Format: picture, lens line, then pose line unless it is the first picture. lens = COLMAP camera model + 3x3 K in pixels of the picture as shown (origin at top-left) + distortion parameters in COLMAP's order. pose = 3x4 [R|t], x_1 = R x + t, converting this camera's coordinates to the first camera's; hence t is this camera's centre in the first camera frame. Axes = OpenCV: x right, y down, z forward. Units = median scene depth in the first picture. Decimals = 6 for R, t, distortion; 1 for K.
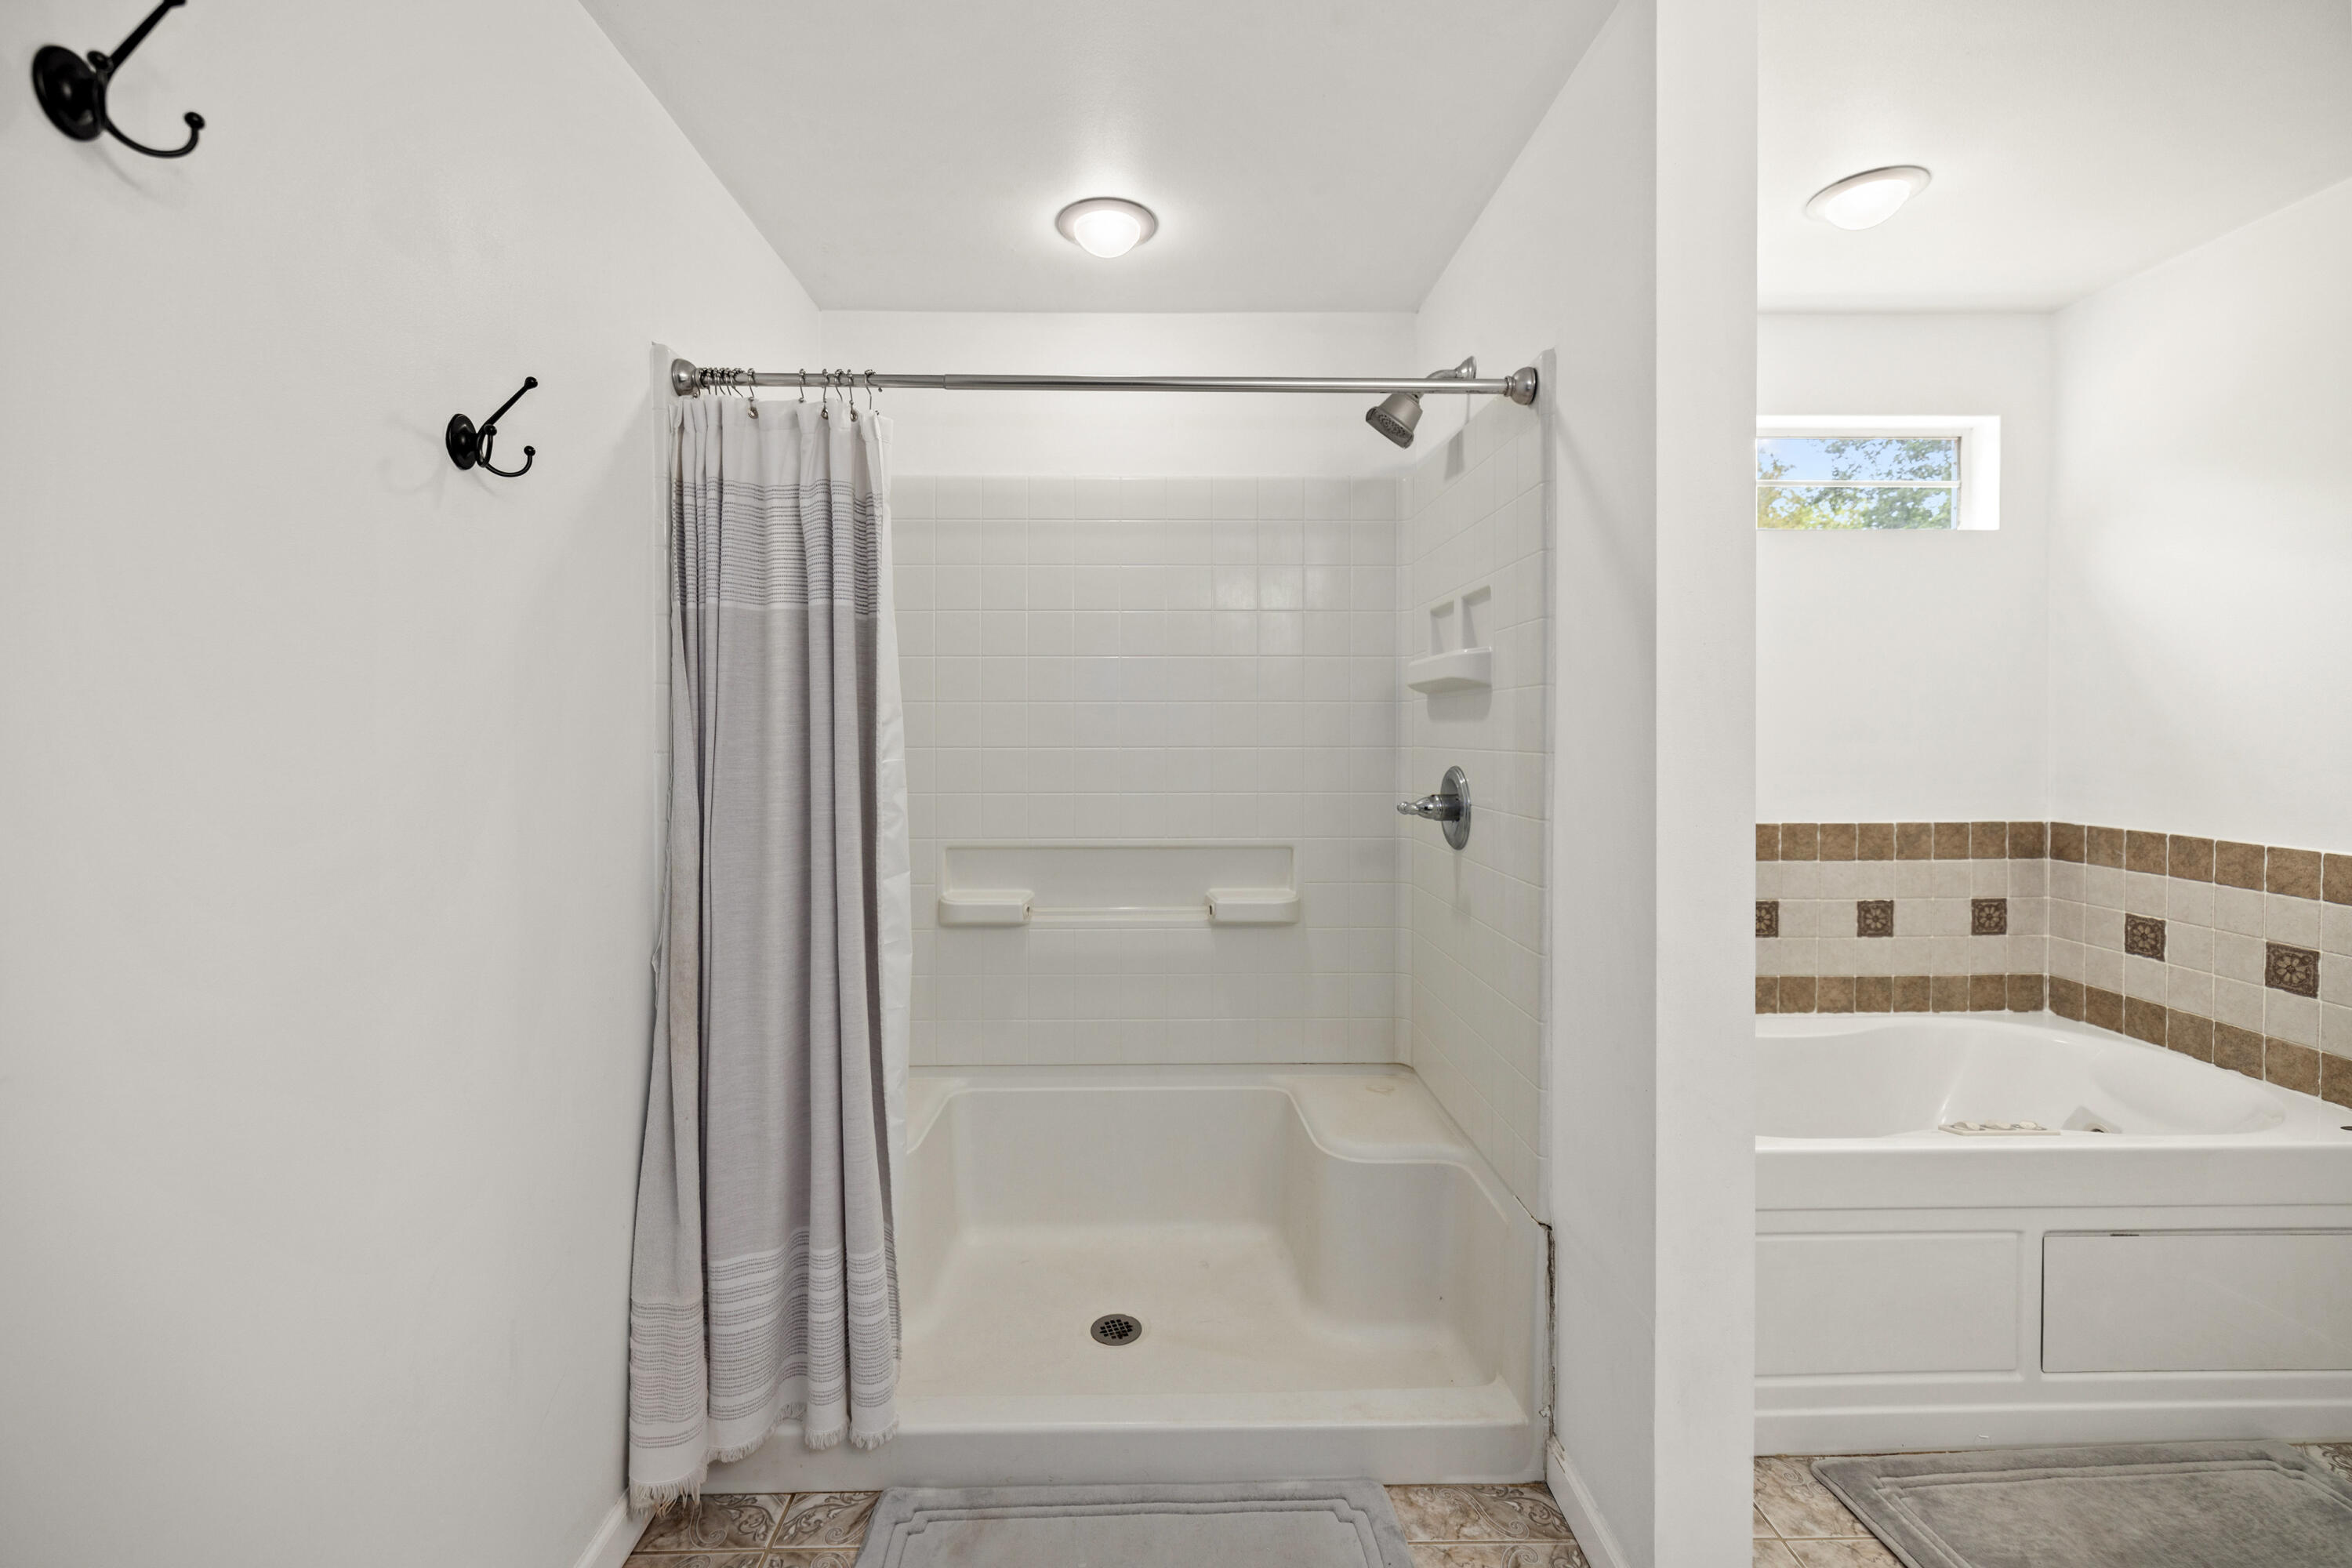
lens RADIAL K [[990.9, 0, 1153.4], [0, 990.9, 740.9], [0, 0, 1]] dist [-0.000369, 0.000568]
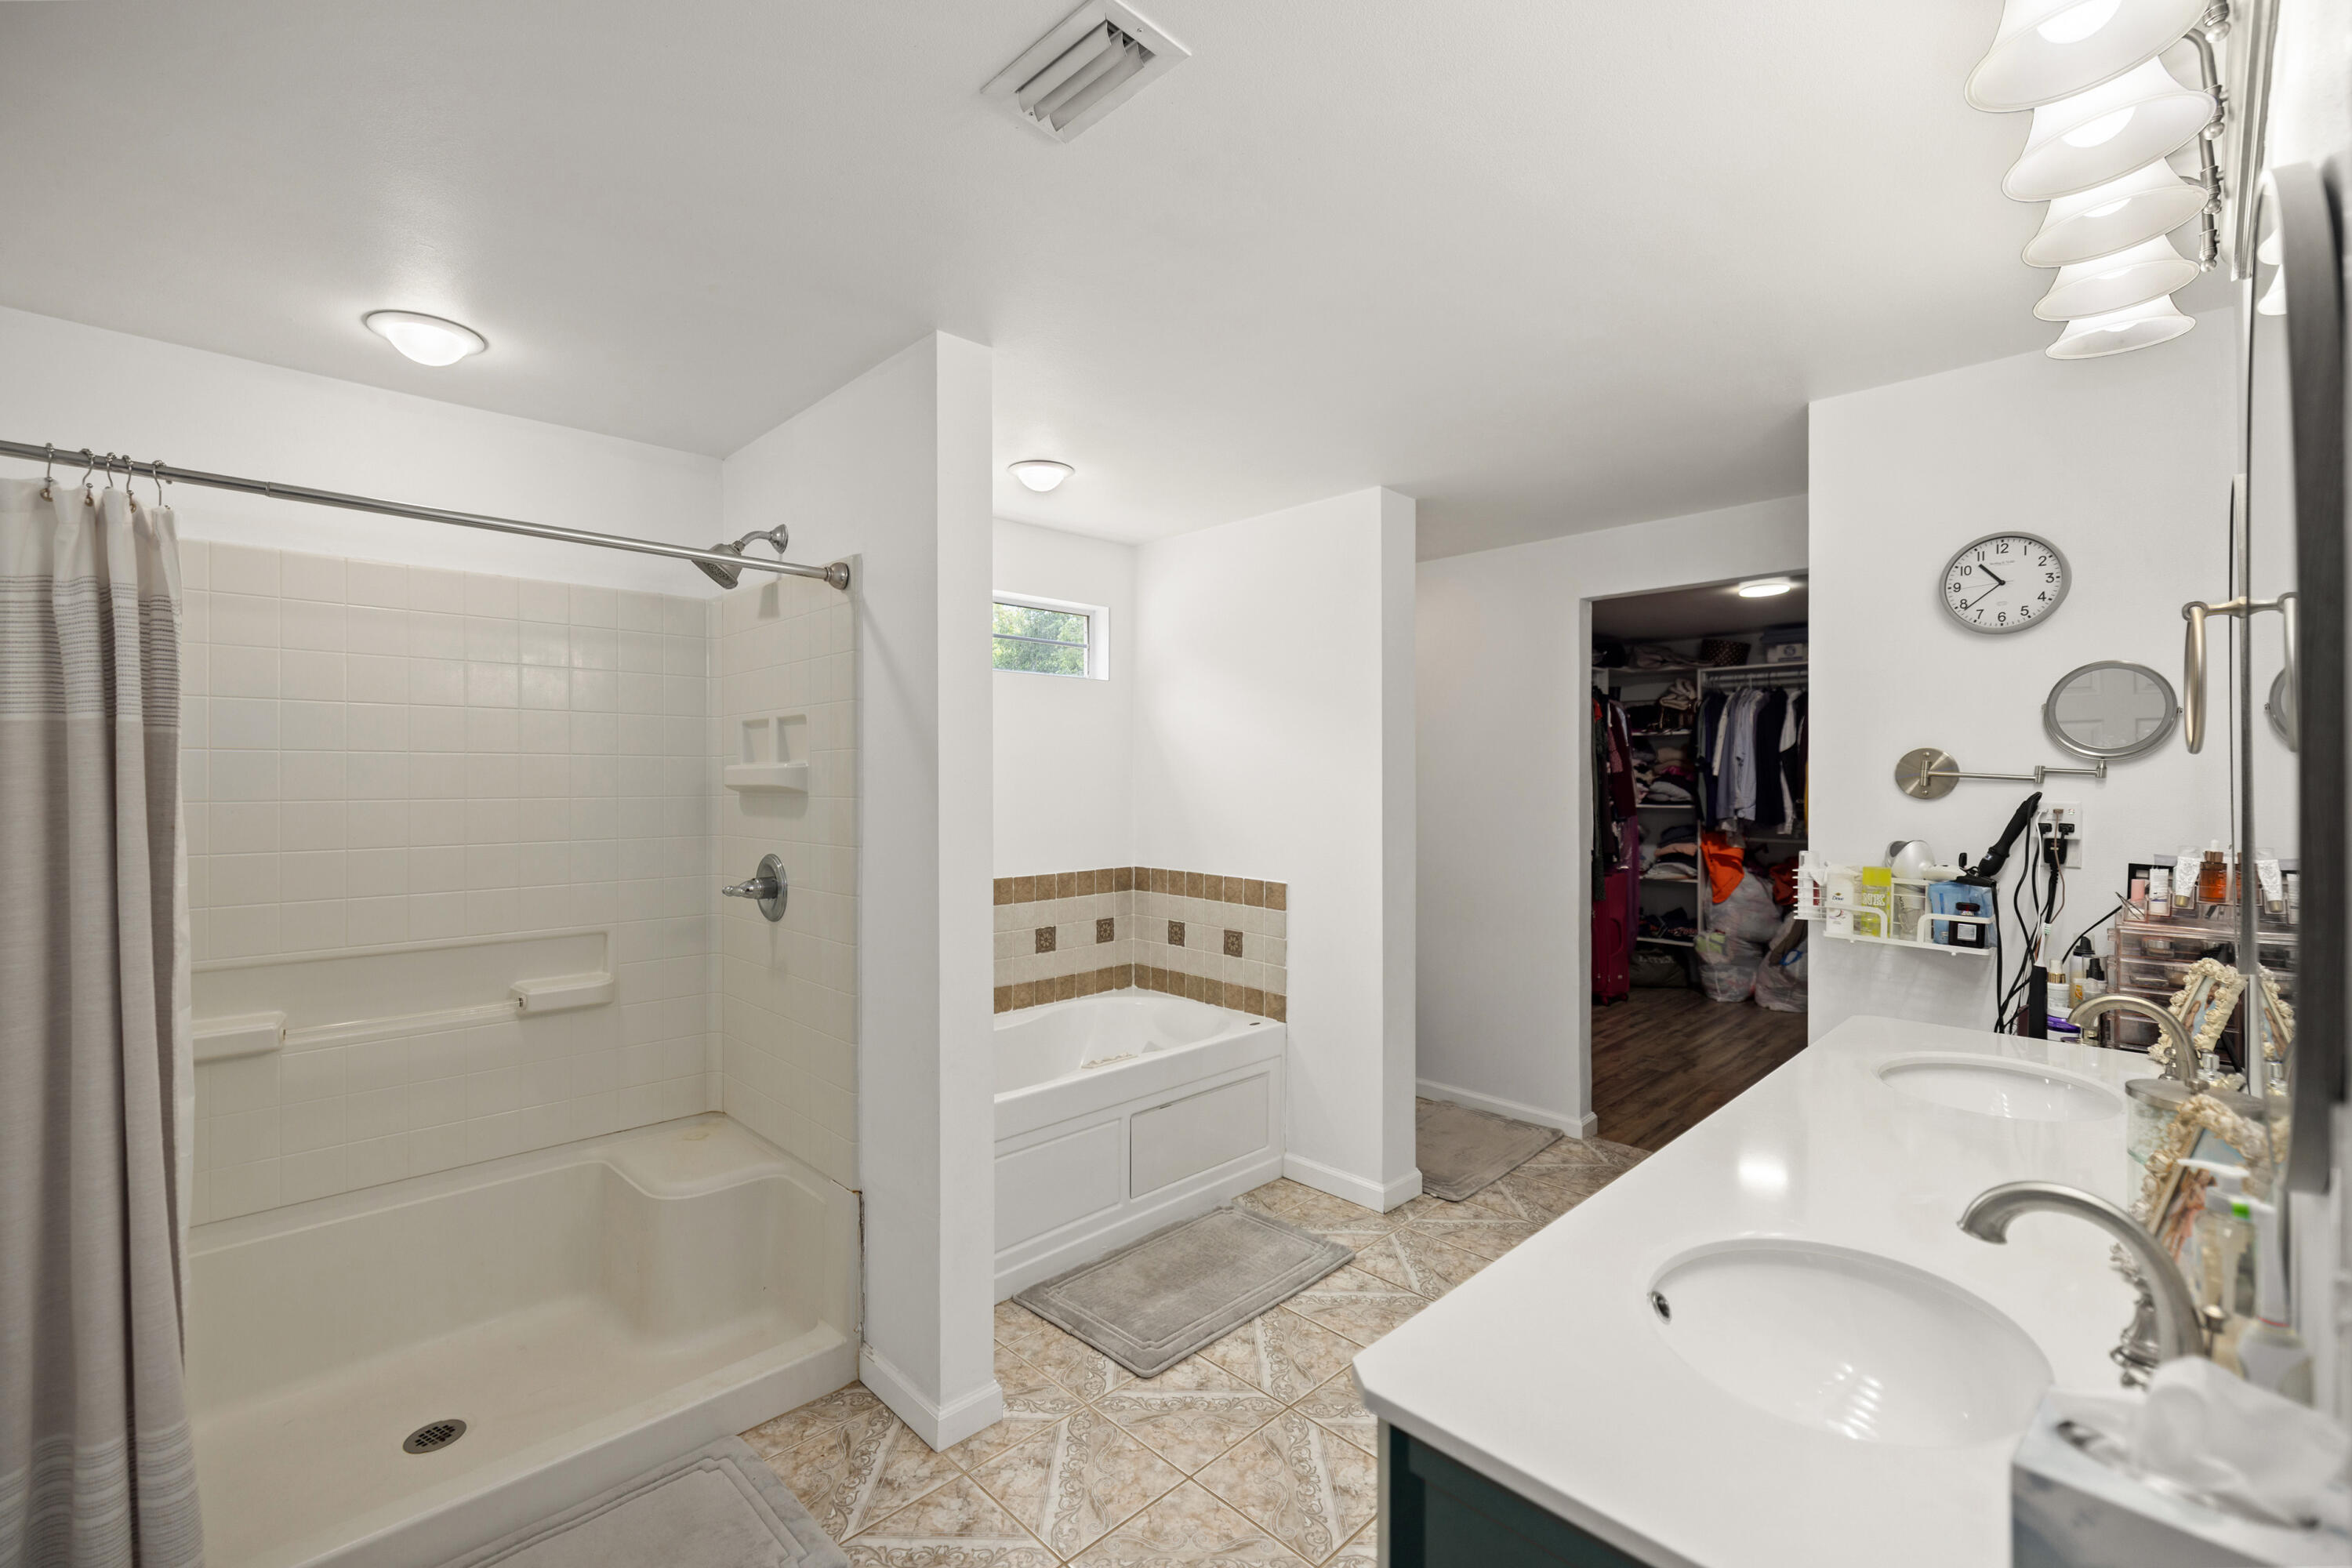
lens RADIAL K [[990.9, 0, 1173.1], [0, 990.9, 794.4], [0, 0, 1]] dist [-0.000369, 0.000568]
pose [[0.718593, -0.006495, 0.695401, -0.190712], [0.004958, 0.999979, 0.004216, -0.050635], [-0.695414, 0.000418, 0.718610, -0.228526]]
